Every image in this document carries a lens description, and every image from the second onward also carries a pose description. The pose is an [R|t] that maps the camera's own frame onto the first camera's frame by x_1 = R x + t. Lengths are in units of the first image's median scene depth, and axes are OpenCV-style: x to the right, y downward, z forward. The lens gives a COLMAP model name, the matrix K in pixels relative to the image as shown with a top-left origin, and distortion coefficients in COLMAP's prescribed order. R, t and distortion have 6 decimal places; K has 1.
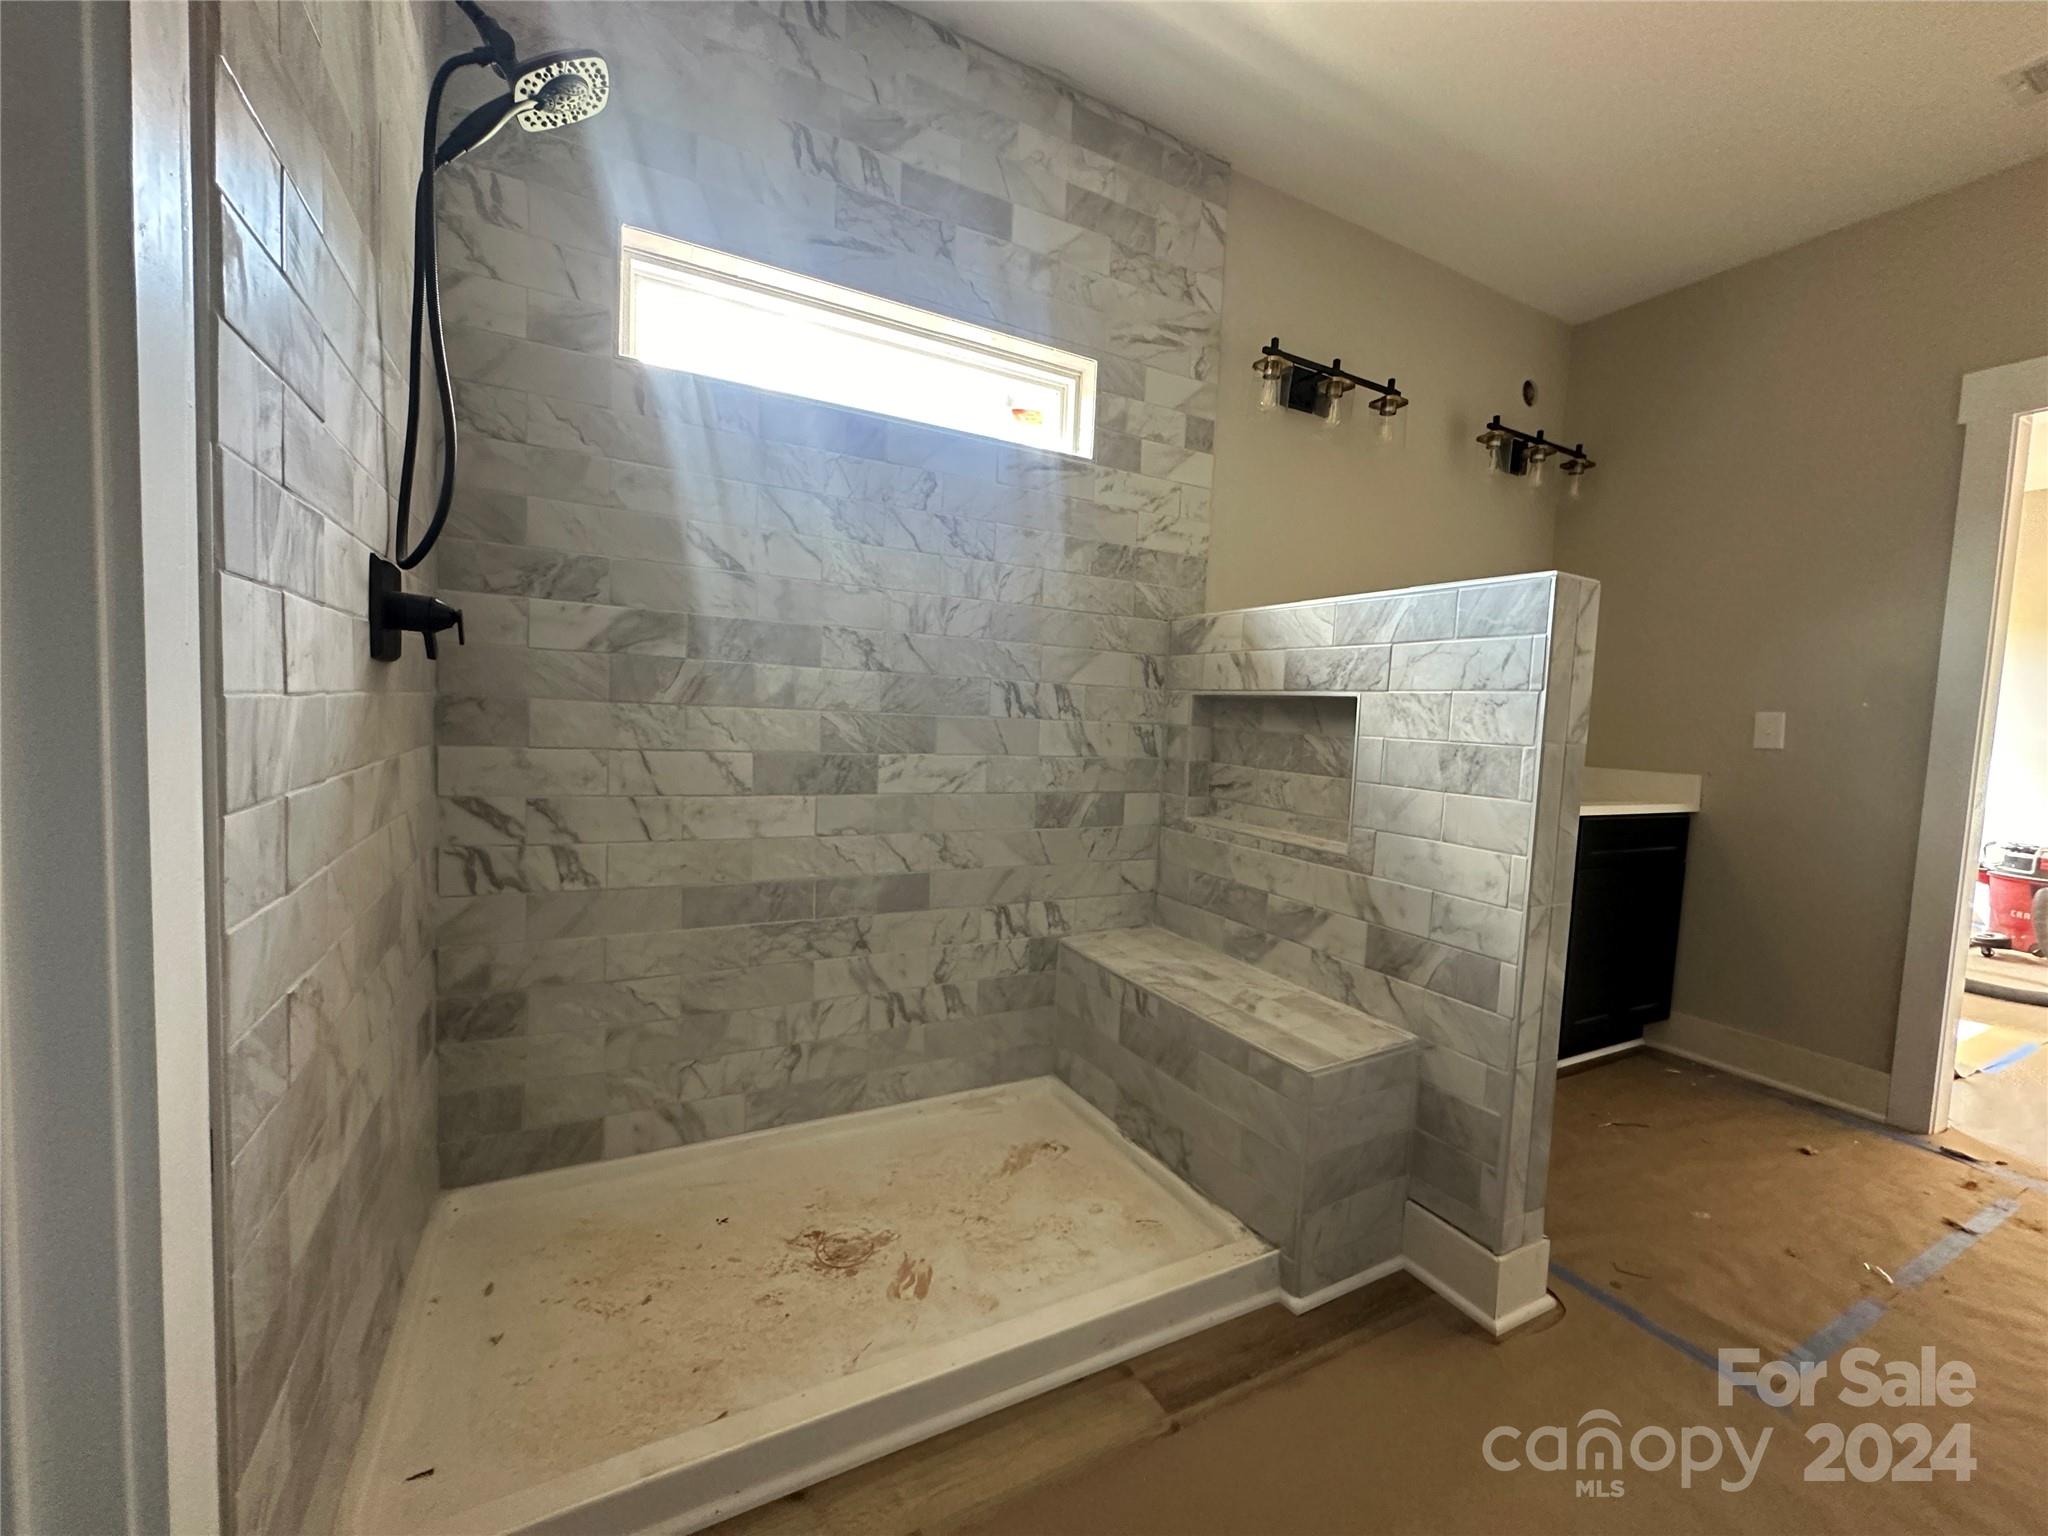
lens RADIAL K [[817.0, 0, 1031.3], [0, 817.0, 769.2], [0, 0, 1]] dist [-0.004461, 0.000097]
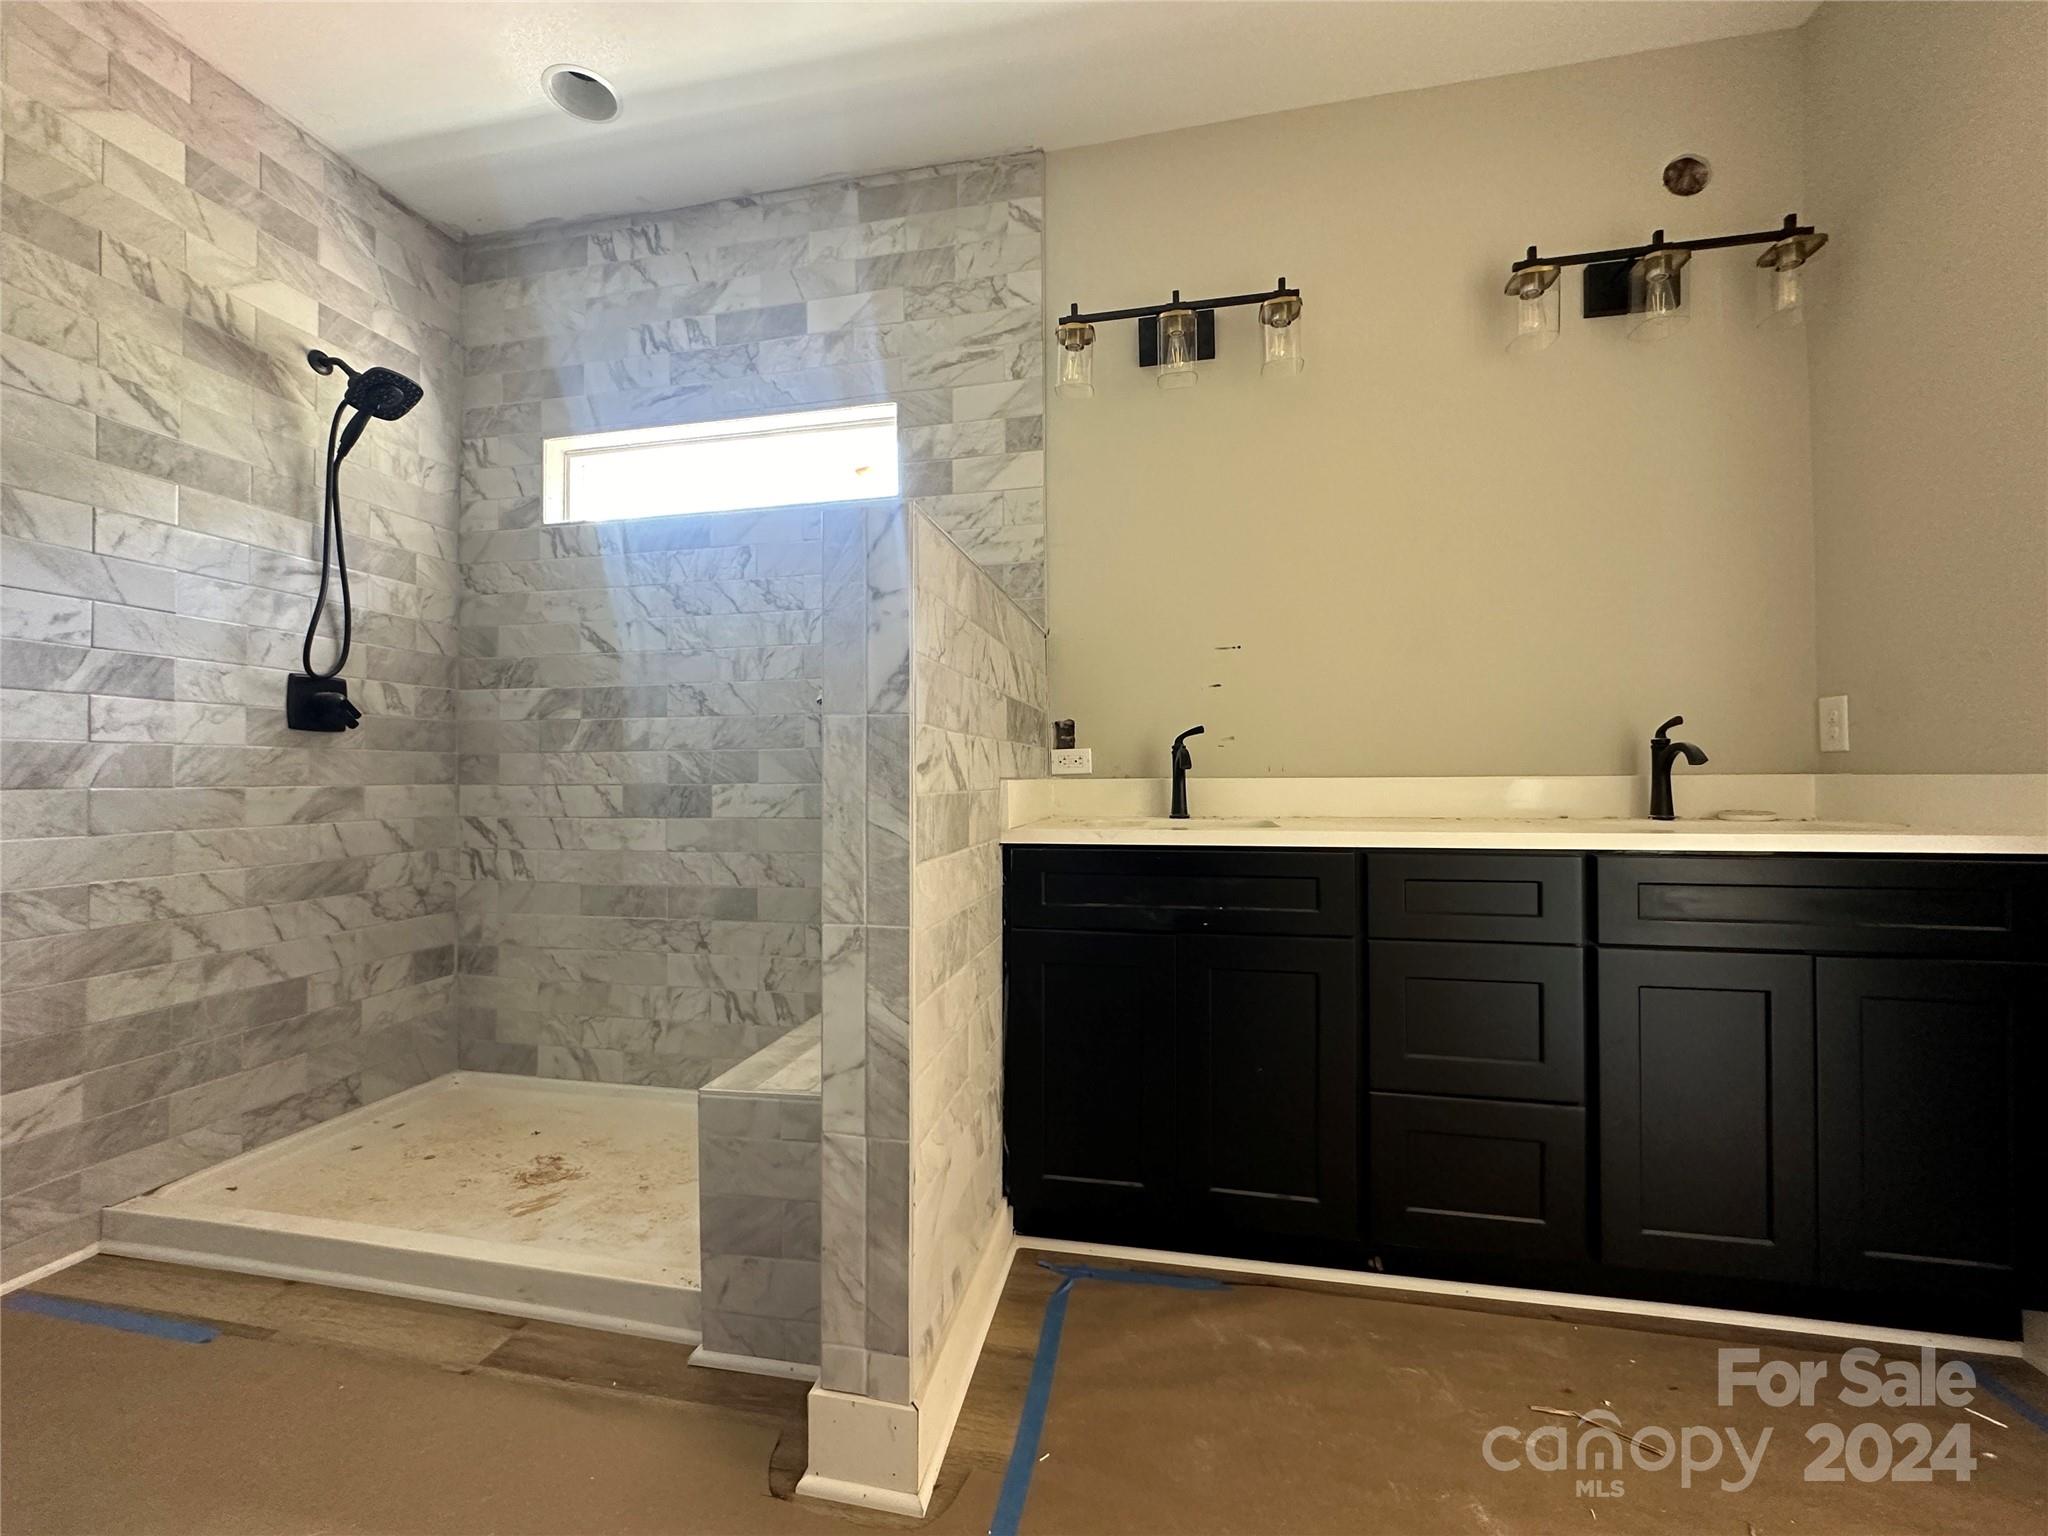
lens RADIAL K [[817.0, 0, 1027.3], [0, 817.0, 770.9], [0, 0, 1]] dist [-0.004461, 0.000097]
pose [[0.767228, -0.056217, -0.638906, 0.973851], [-0.002530, 0.995878, -0.090664, 0.071968], [0.641369, 0.071176, 0.763924, 0.393948]]
